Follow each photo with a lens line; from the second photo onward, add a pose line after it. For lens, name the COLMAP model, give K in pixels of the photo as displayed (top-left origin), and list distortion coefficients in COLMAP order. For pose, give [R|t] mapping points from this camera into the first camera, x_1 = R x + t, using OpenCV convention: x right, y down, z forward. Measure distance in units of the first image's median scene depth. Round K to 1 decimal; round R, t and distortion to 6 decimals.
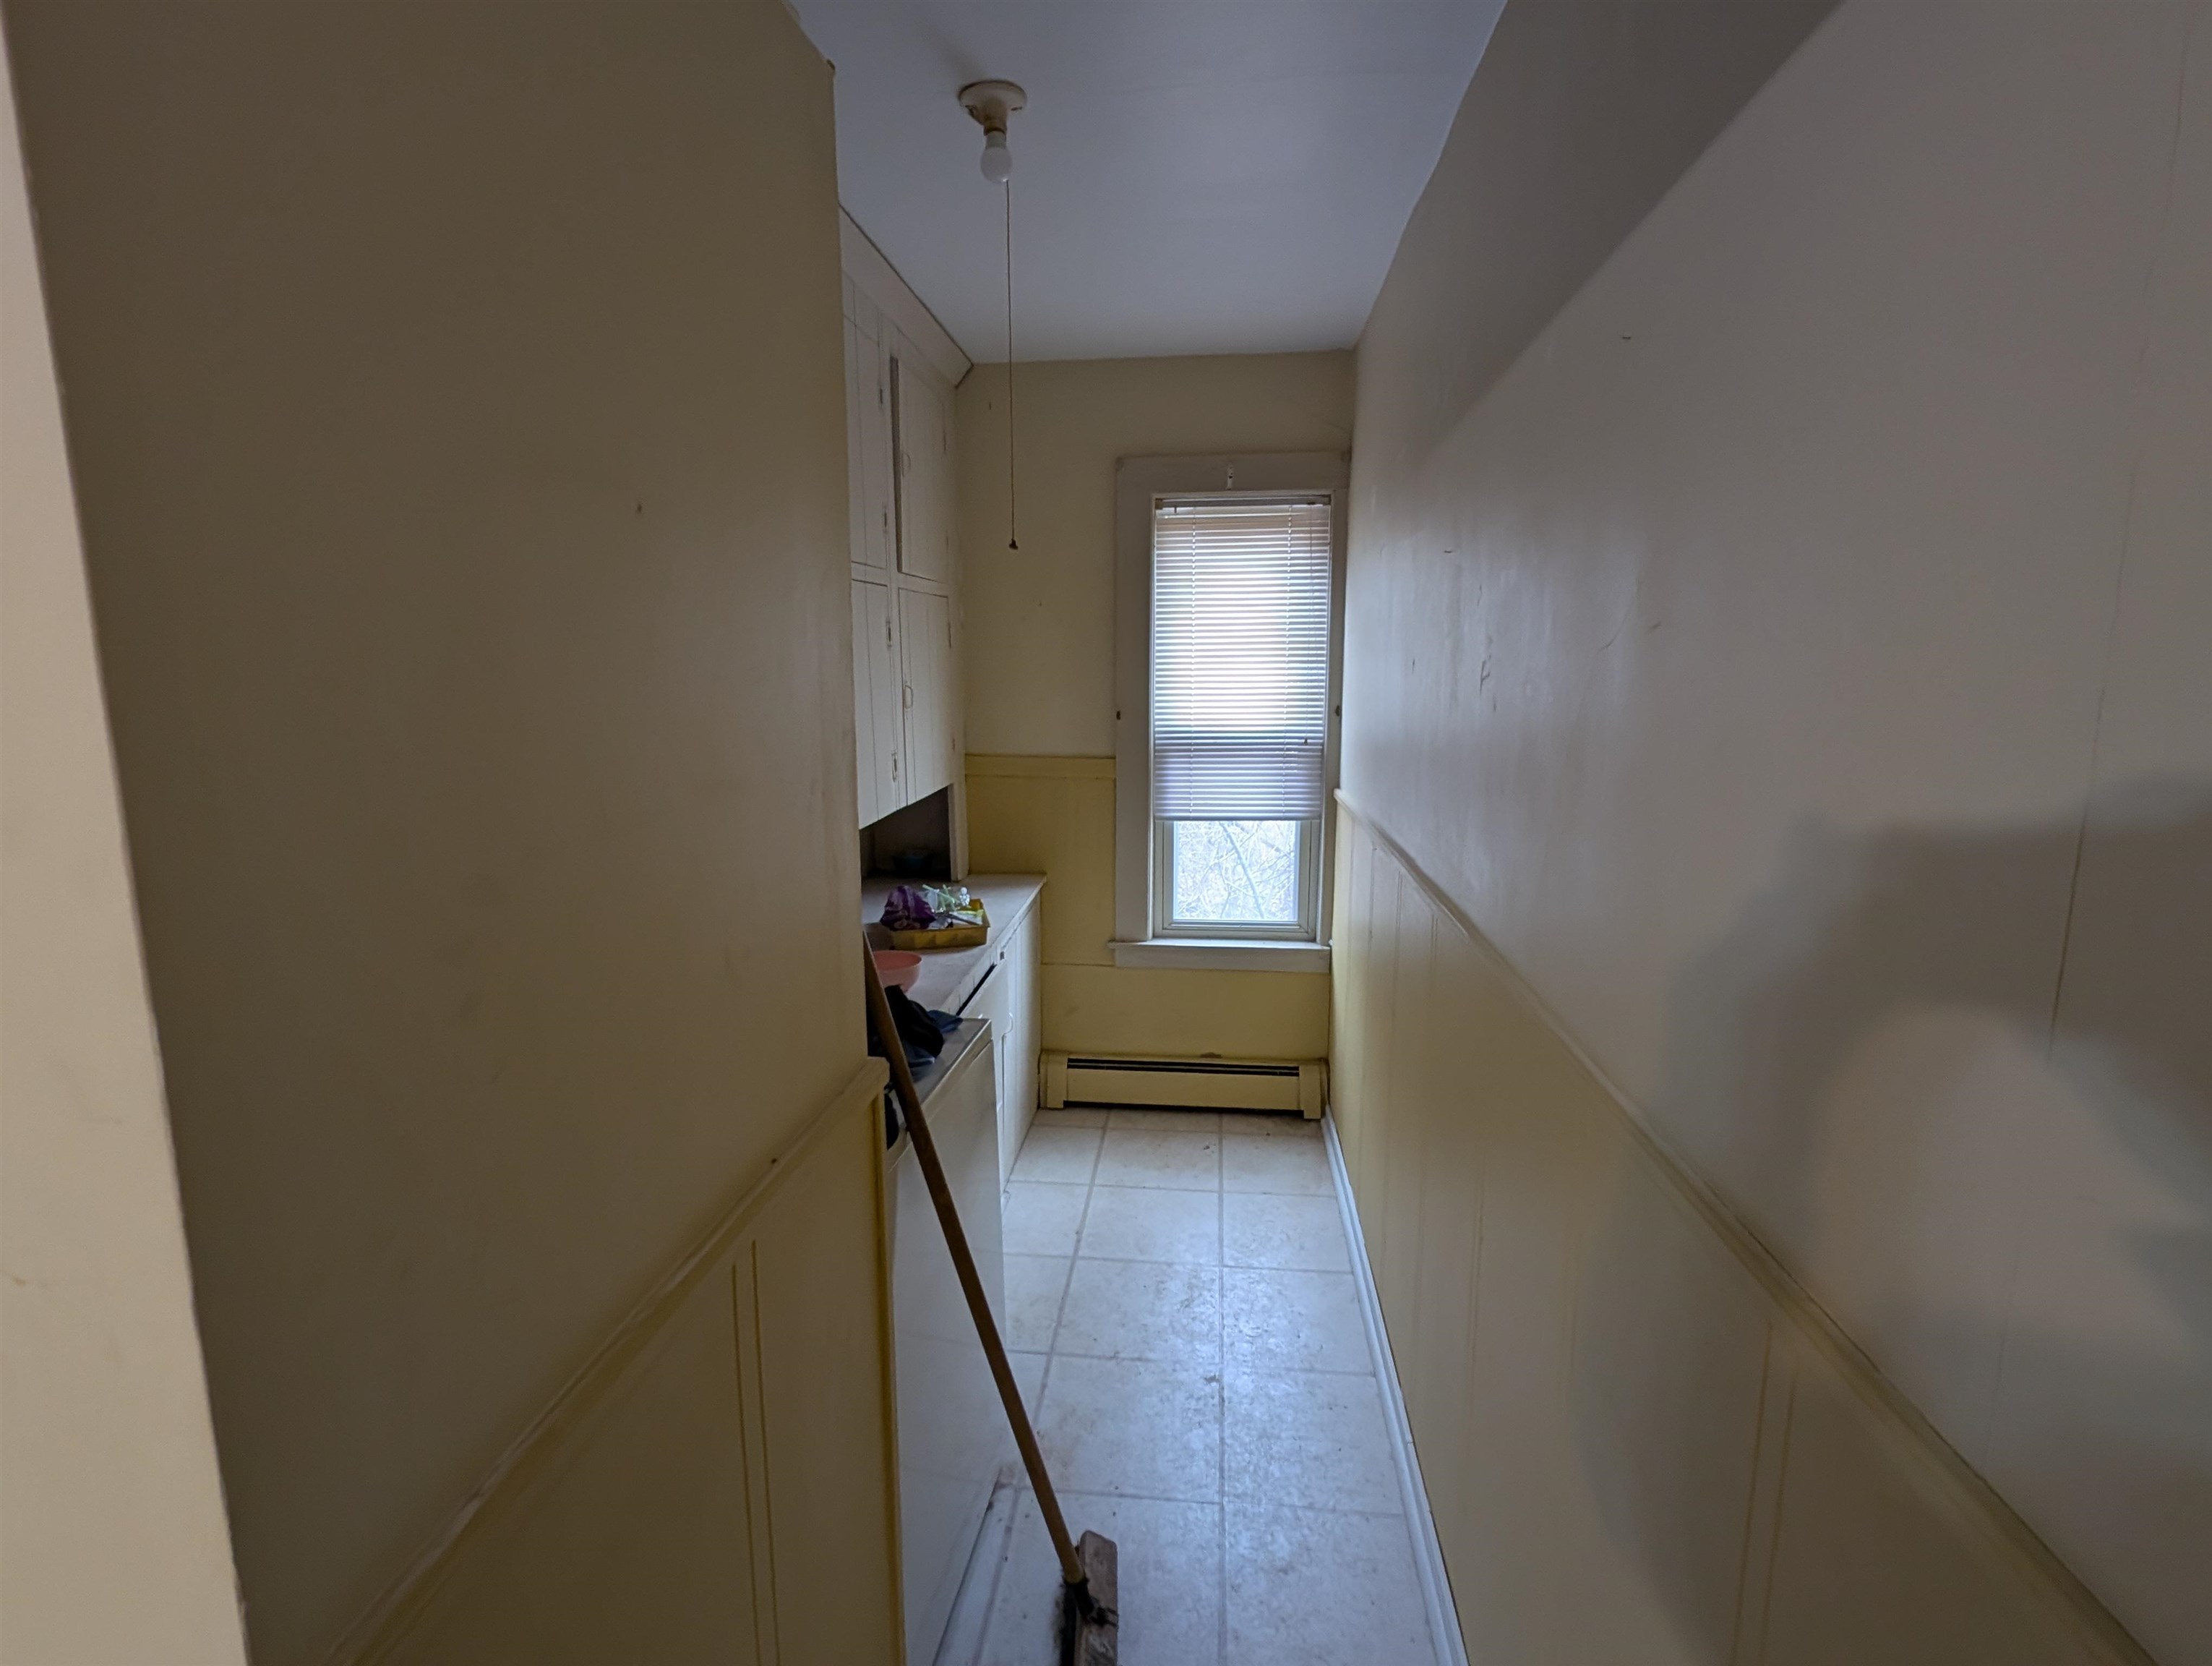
lens RADIAL K [[1048.4, 0, 1100.9], [0, 1048.4, 832.5], [0, 0, 1]] dist [0.019234, -0.013760]
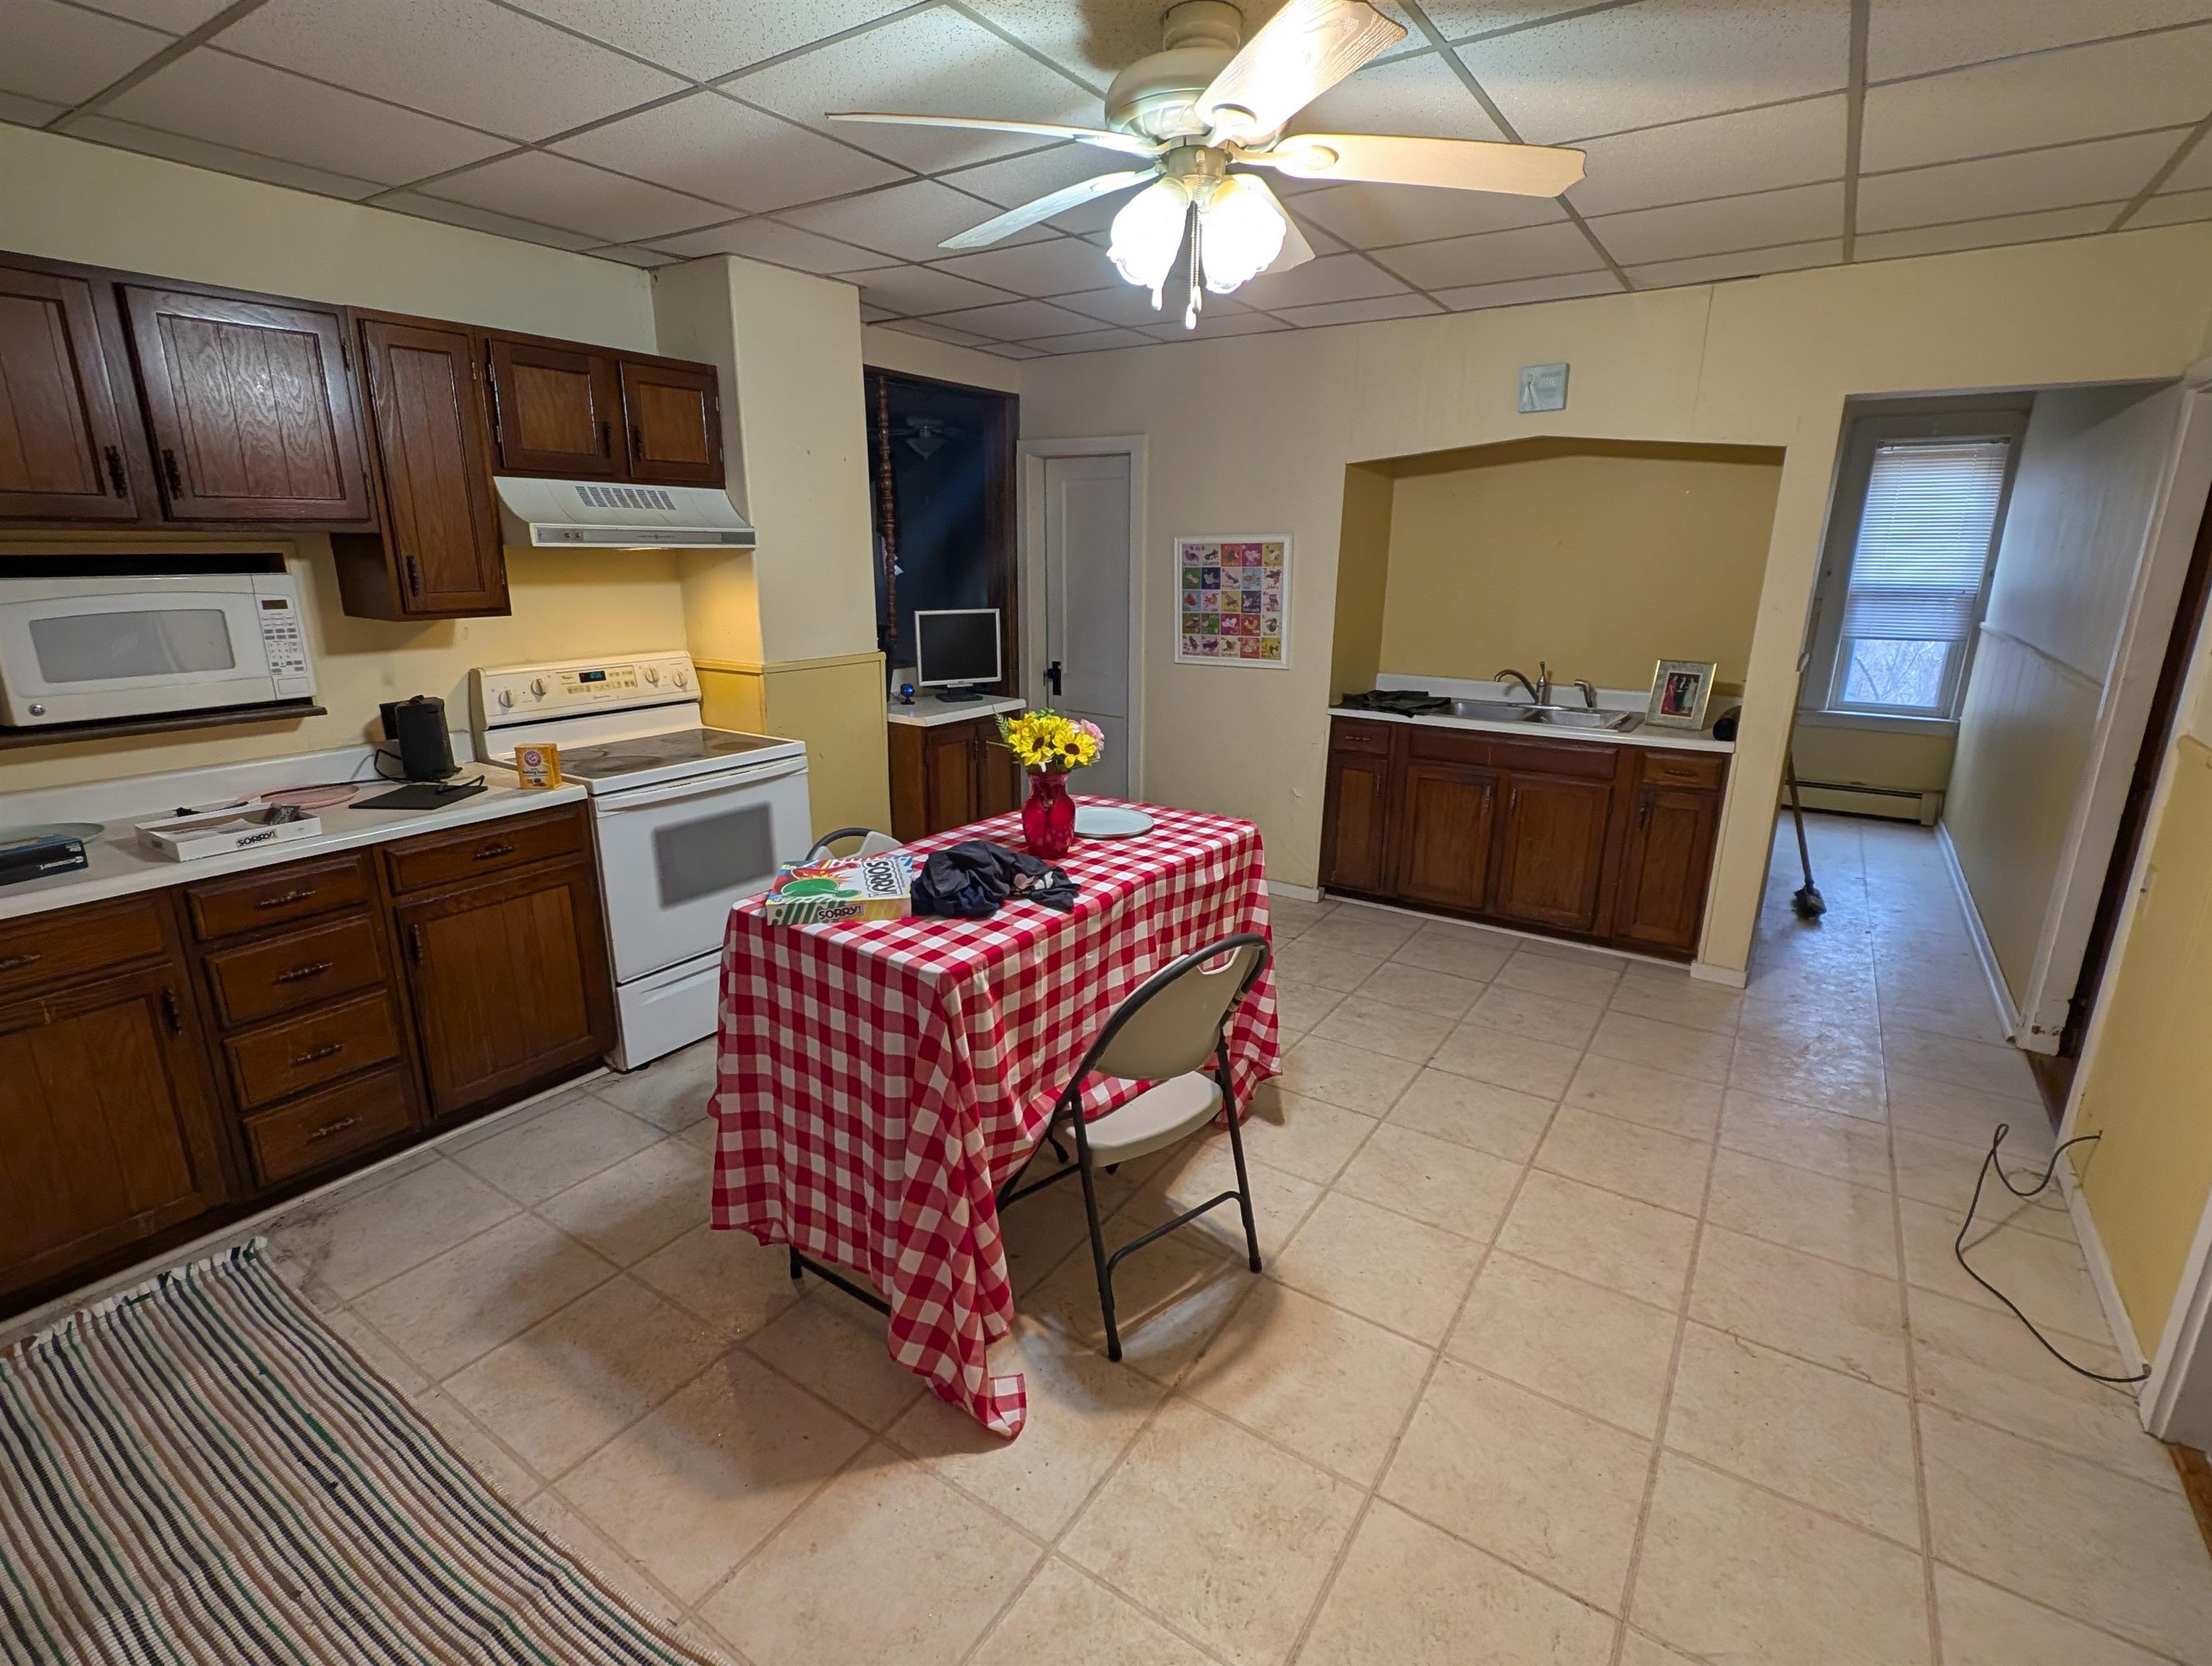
lens RADIAL K [[1048.4, 0, 1100.9], [0, 1048.4, 832.5], [0, 0, 1]] dist [0.019234, -0.013760]
pose [[0.886306, 0.128027, -0.445052, -0.213070], [-0.078304, 0.988619, 0.128454, 0.174623], [0.456433, -0.079001, 0.886244, -1.081062]]
